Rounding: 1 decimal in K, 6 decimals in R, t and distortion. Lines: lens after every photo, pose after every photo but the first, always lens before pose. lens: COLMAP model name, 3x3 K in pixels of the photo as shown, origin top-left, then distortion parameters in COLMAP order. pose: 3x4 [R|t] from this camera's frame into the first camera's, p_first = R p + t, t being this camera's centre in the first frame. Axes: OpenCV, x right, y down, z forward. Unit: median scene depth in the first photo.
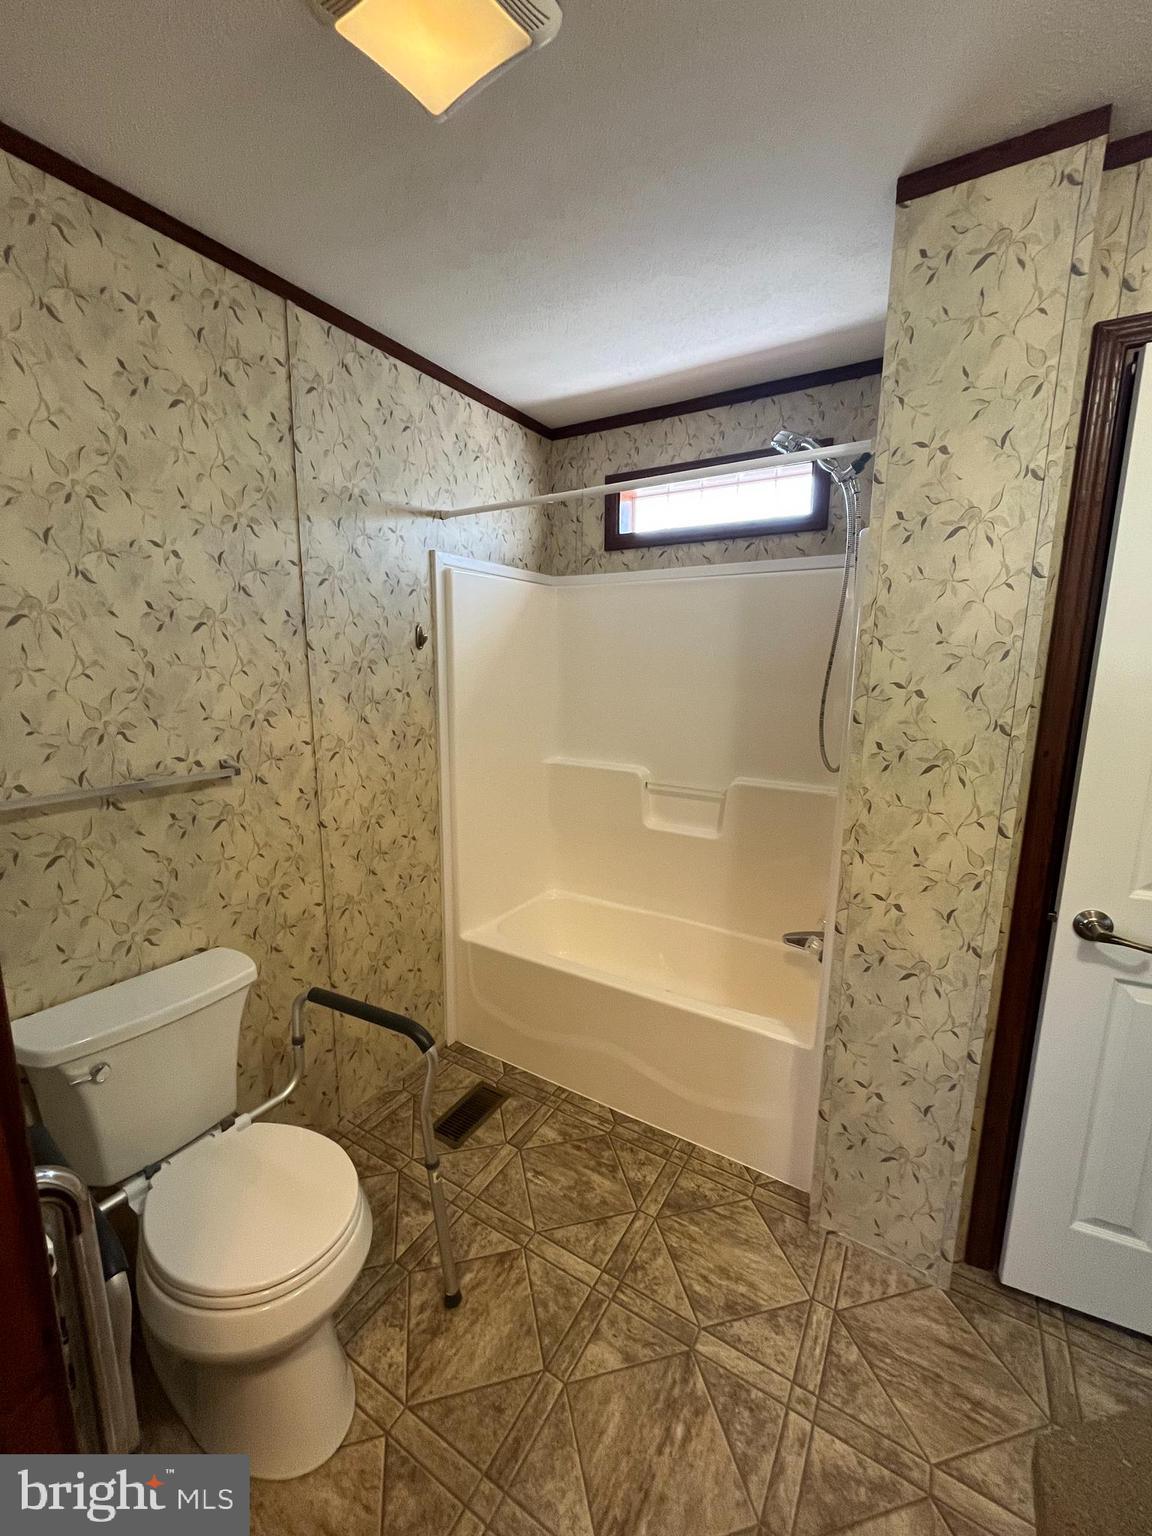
lens RADIAL K [[617.7, 0, 570.3], [0, 617.7, 769.7], [0, 0, 1]] dist [-0.002288, 0.000270]
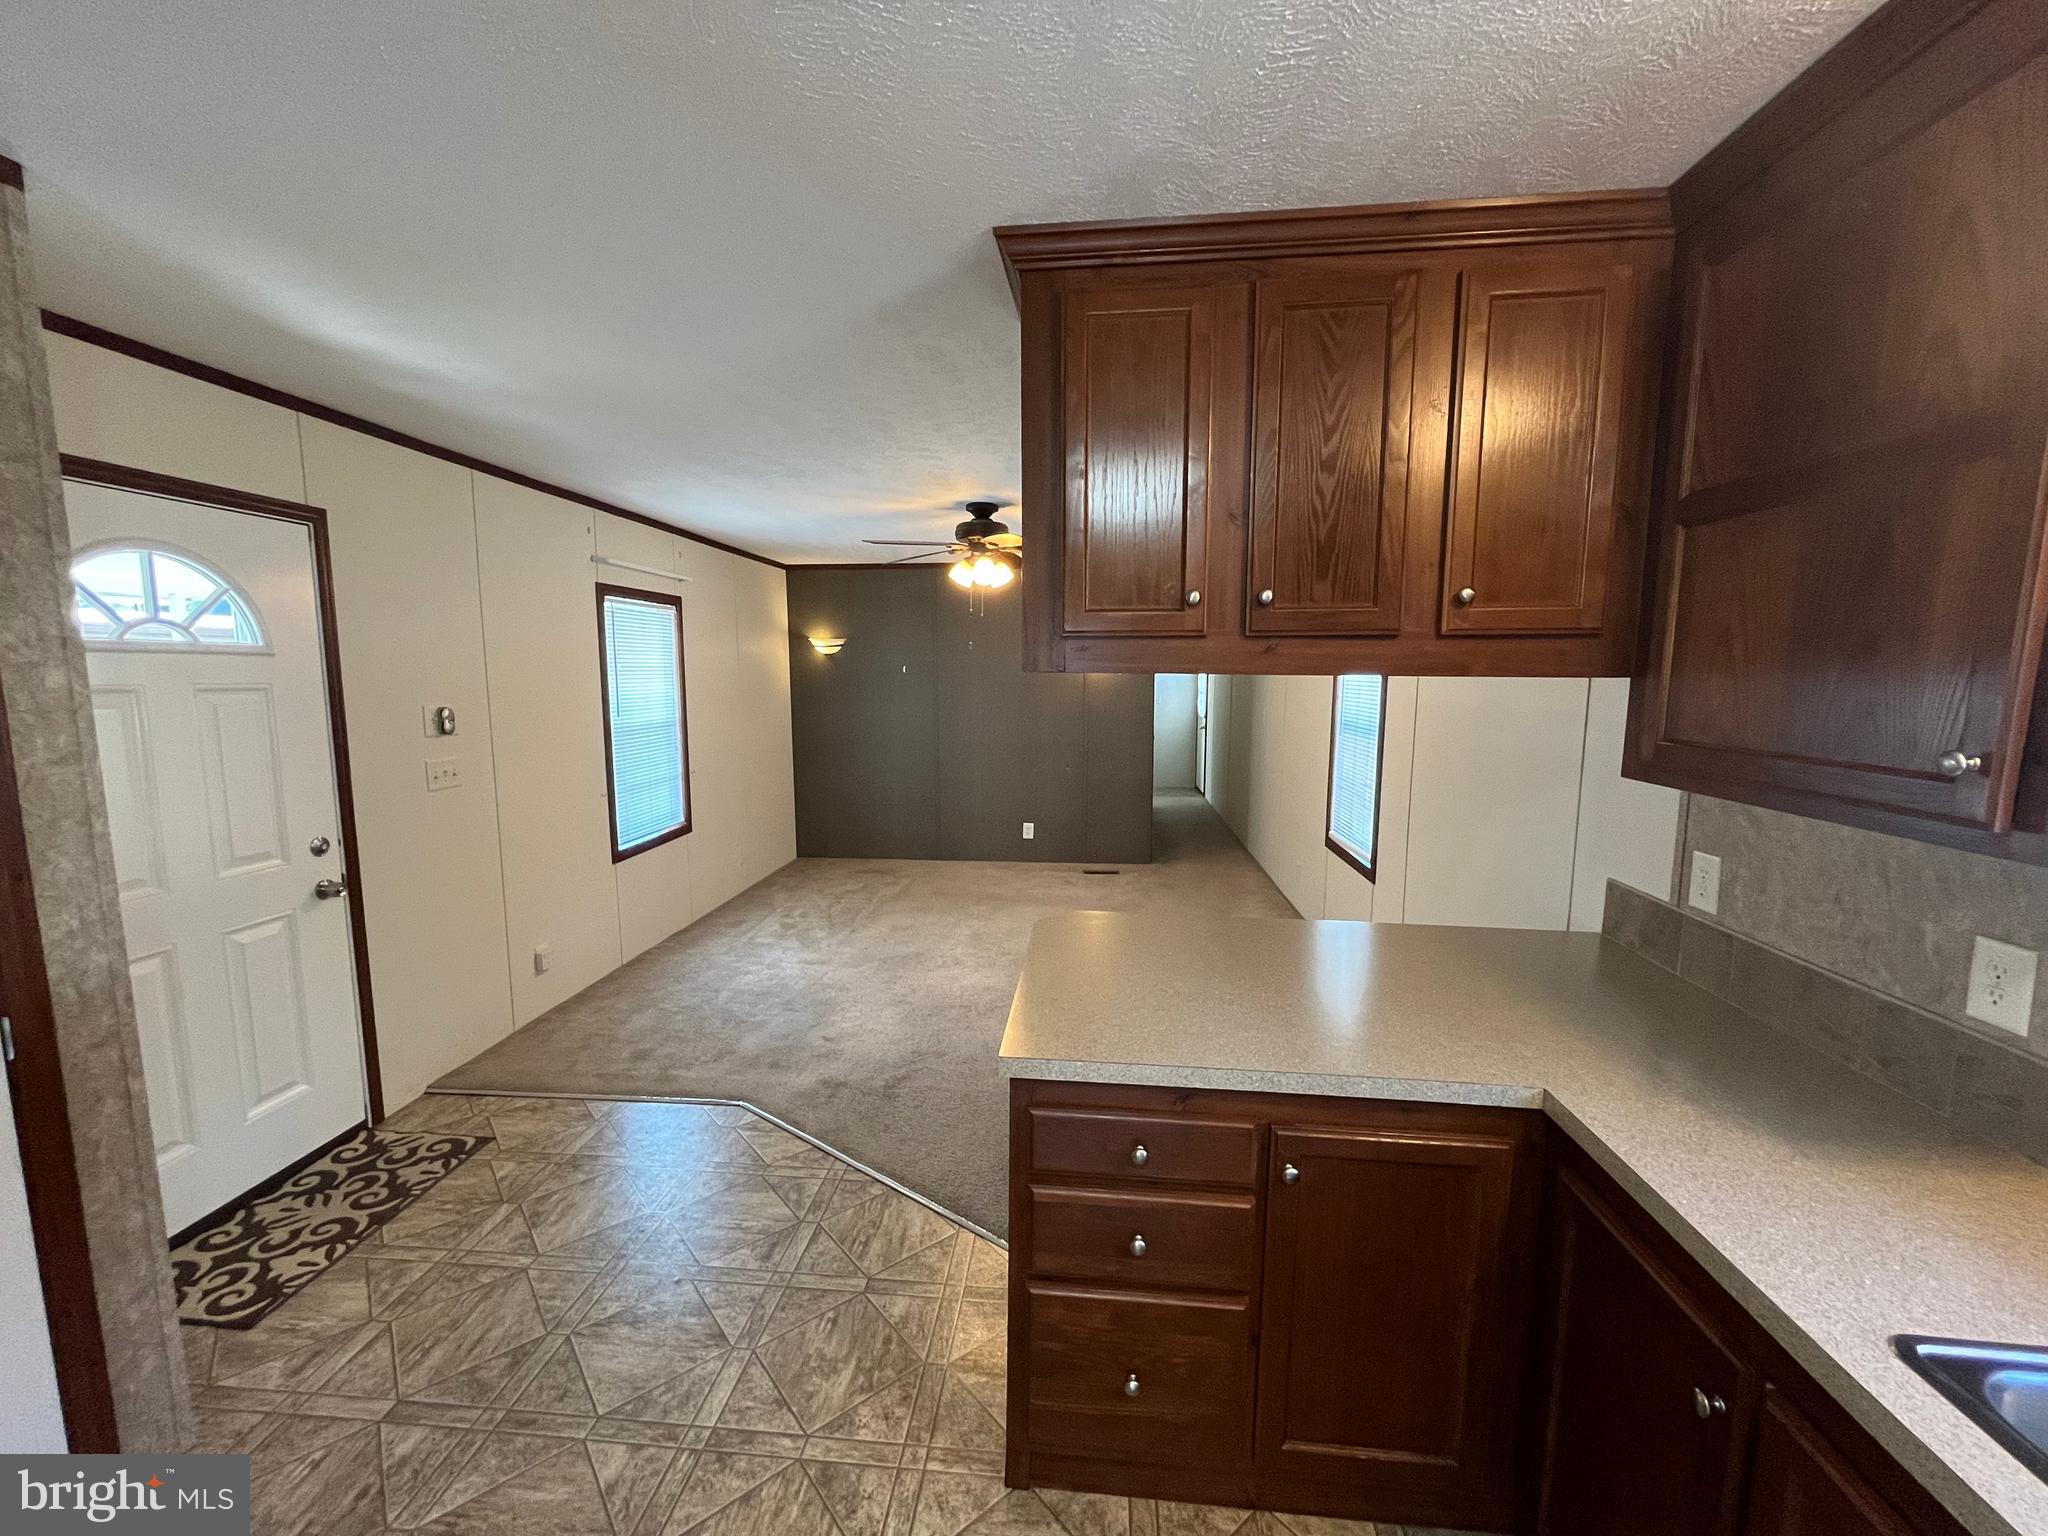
lens RADIAL K [[823.6, 0, 1028.8], [0, 823.6, 776.5], [0, 0, 1]] dist [-0.002288, 0.000270]
pose [[0.450760, 0.112991, -0.885465, 1.062393], [-0.163379, 0.985643, 0.042603, -0.174100], [0.877566, 0.125463, 0.462749, 0.689610]]
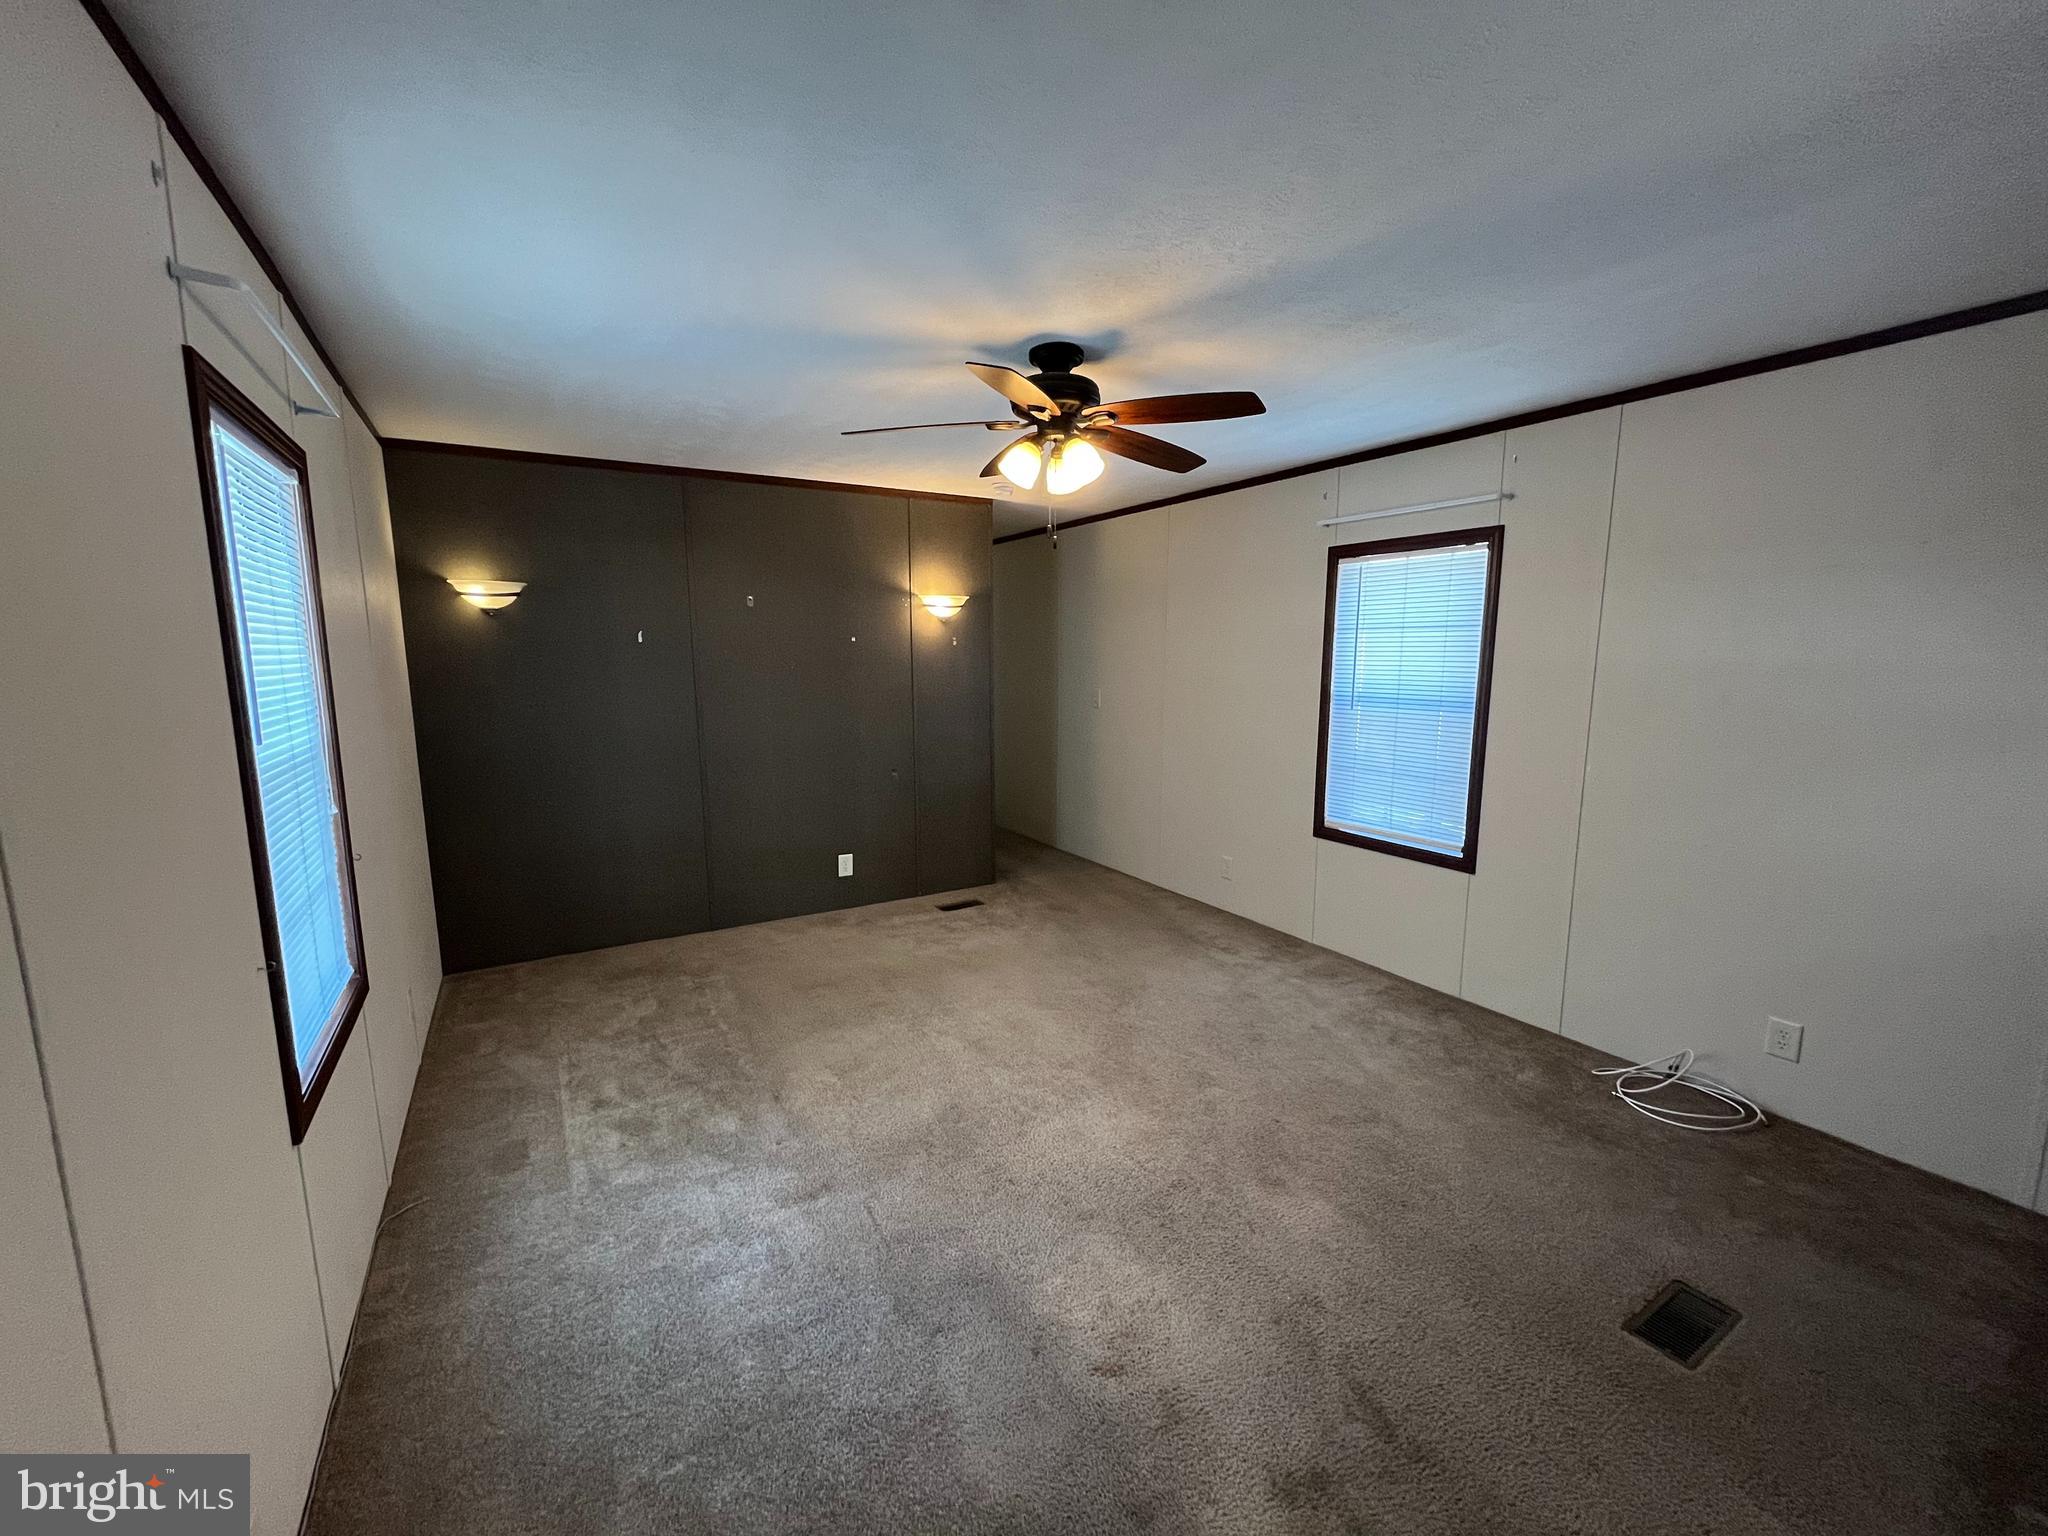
lens RADIAL K [[823.6, 0, 1026.2], [0, 823.6, 775.8], [0, 0, 1]] dist [-0.002288, 0.000270]
pose [[0.887675, 0.063607, -0.456057, -0.652184], [-0.079304, 0.996732, -0.015342, -0.055936], [0.453591, 0.049786, 0.889818, 0.287763]]
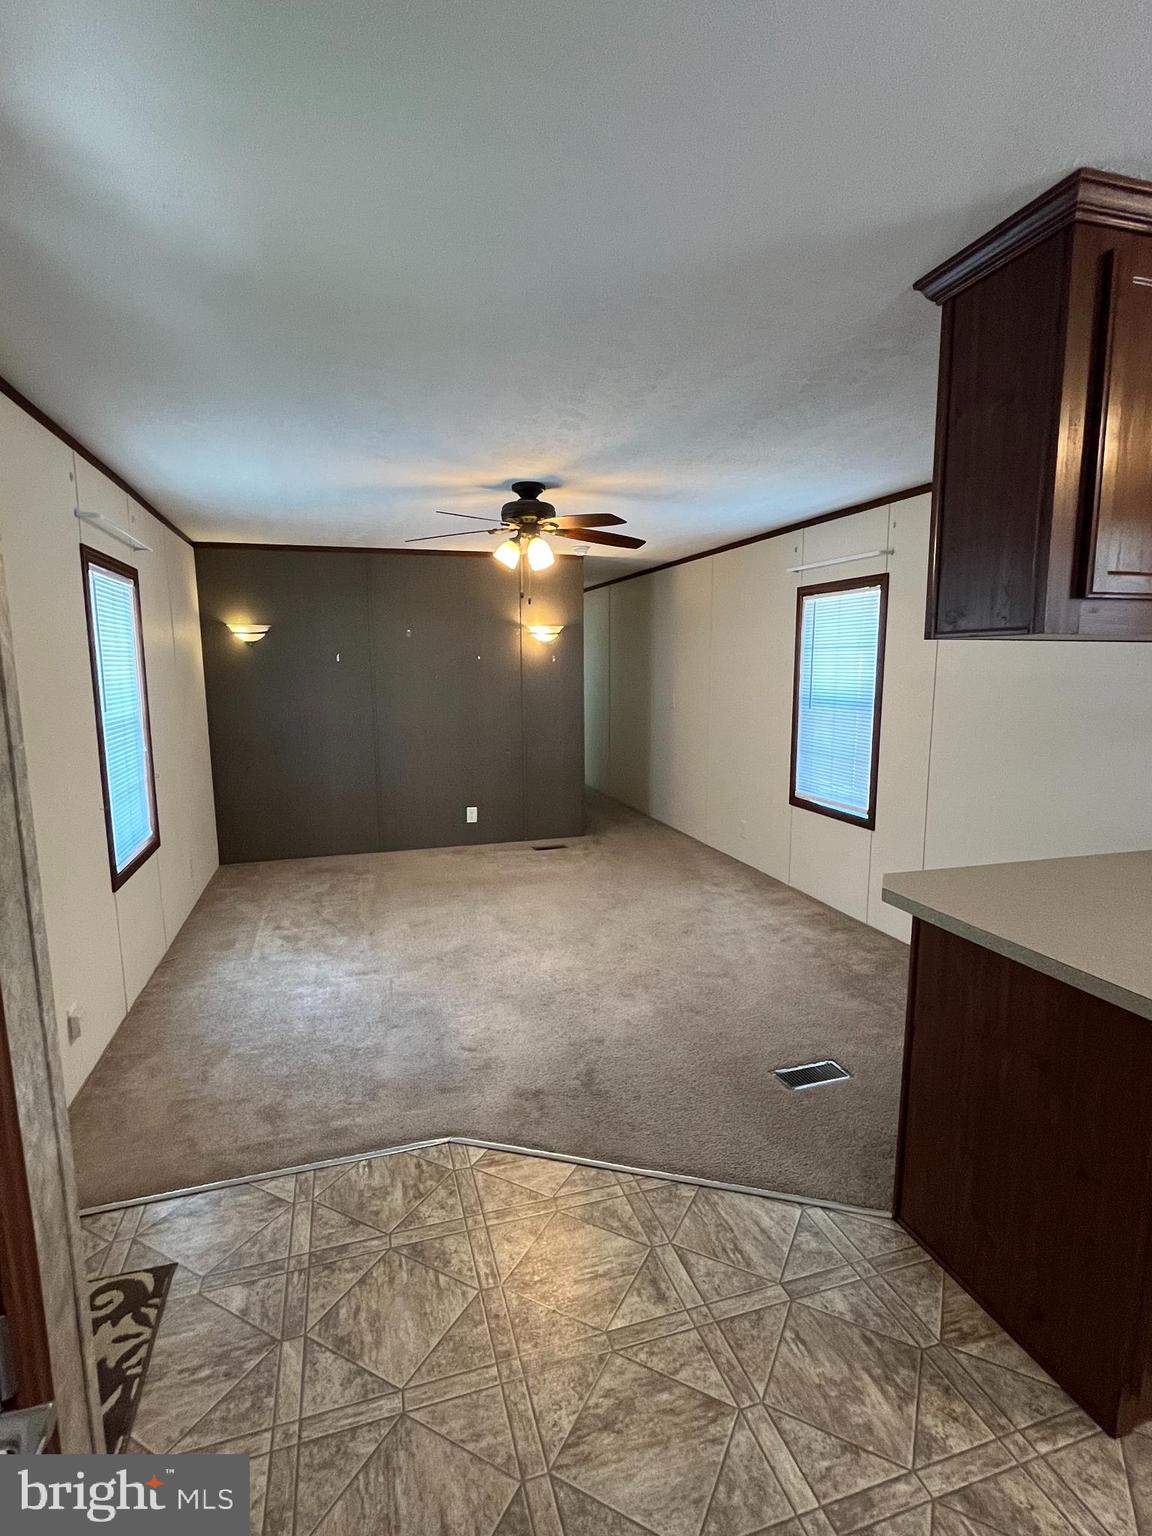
lens RADIAL K [[739.7, 0, 574.2], [0, 739.7, 772.0], [0, 0, 1]] dist [0.000402, -0.000654]
pose [[0.752804, 0.087282, -0.652432, 0.304316], [-0.111430, 0.993763, 0.004373, -0.024887], [0.648745, 0.069408, 0.757834, 0.075649]]
